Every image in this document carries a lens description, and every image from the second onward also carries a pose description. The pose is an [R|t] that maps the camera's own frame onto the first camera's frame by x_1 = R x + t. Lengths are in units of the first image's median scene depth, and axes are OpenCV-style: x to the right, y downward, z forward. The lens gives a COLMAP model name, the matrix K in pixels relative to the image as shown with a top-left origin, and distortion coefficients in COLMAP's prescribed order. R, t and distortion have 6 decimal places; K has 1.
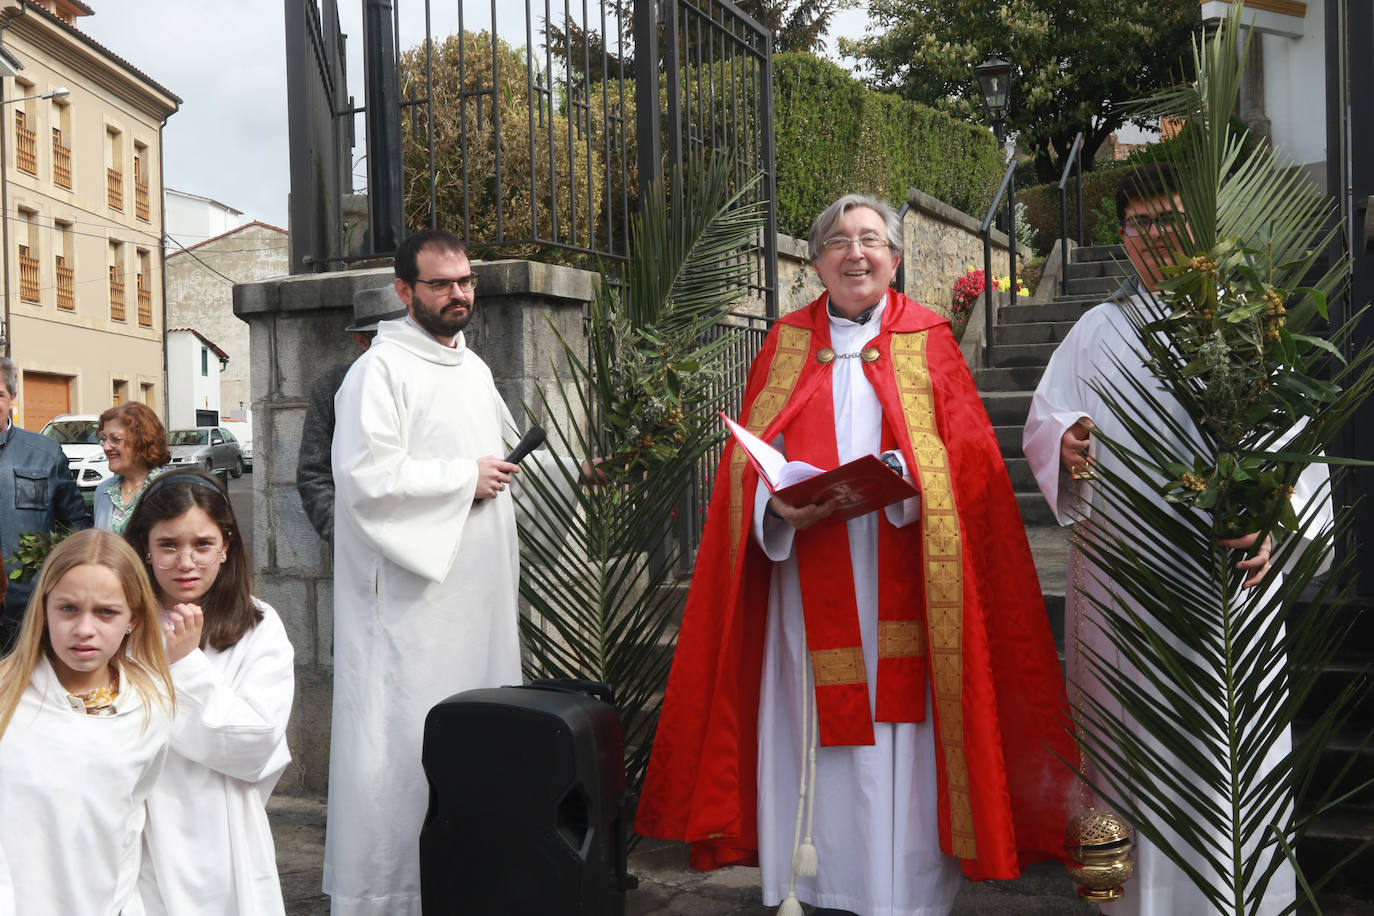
lens RADIAL K [[1476.8, 0, 687.0], [0, 1476.8, 458.0], [0, 0, 1]] dist [-0.006301, -0.022756]
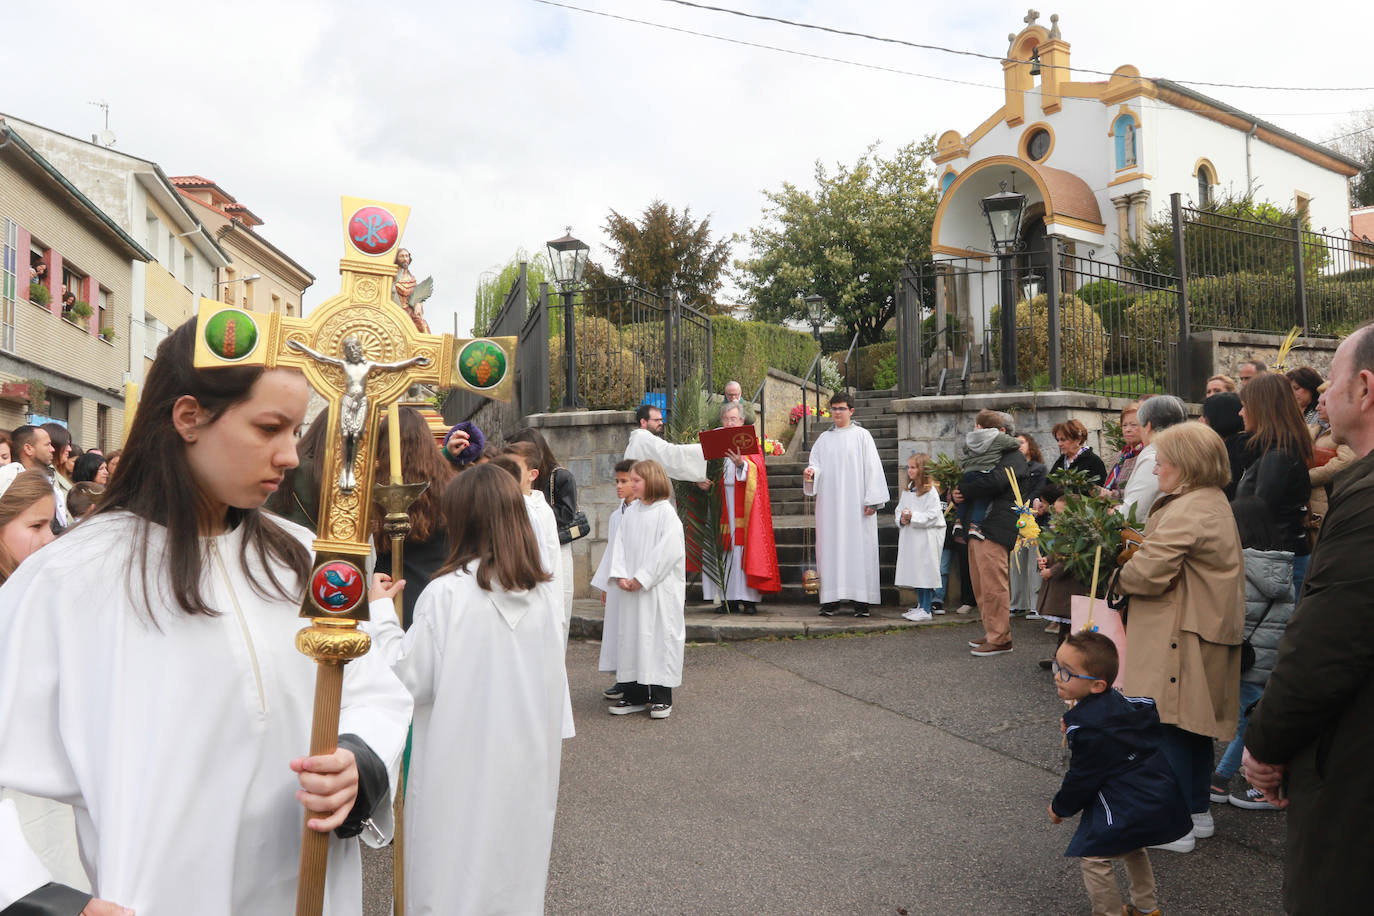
lens RADIAL K [[1065.3, 0, 687.0], [0, 1065.3, 458.0], [0, 0, 1]] dist [-0.095888, 0.053401]
pose [[0.998000, 0.012432, 0.061986, -0.024592], [-0.008897, 0.998335, -0.056991, 0.015057], [-0.062592, 0.056325, 0.996449, -0.210870]]
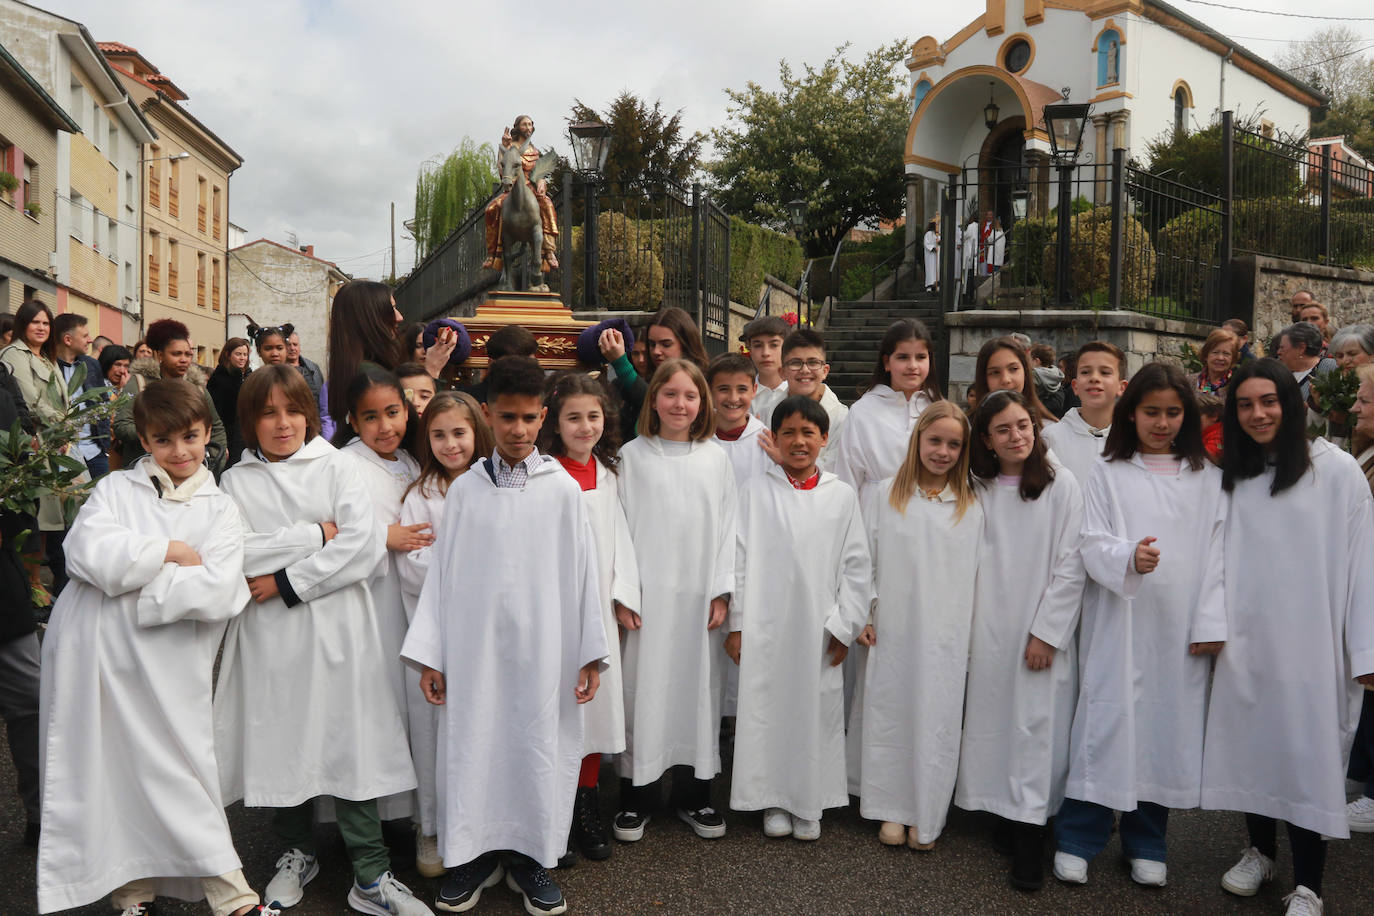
lens RADIAL K [[1065.3, 0, 687.0], [0, 1065.3, 458.0], [0, 0, 1]] dist [-0.095888, 0.053401]
pose [[0.989301, 0.034549, 0.141737, -0.063497], [-0.039156, 0.998787, 0.029848, 0.014636], [-0.140534, -0.035078, 0.989454, -0.187562]]
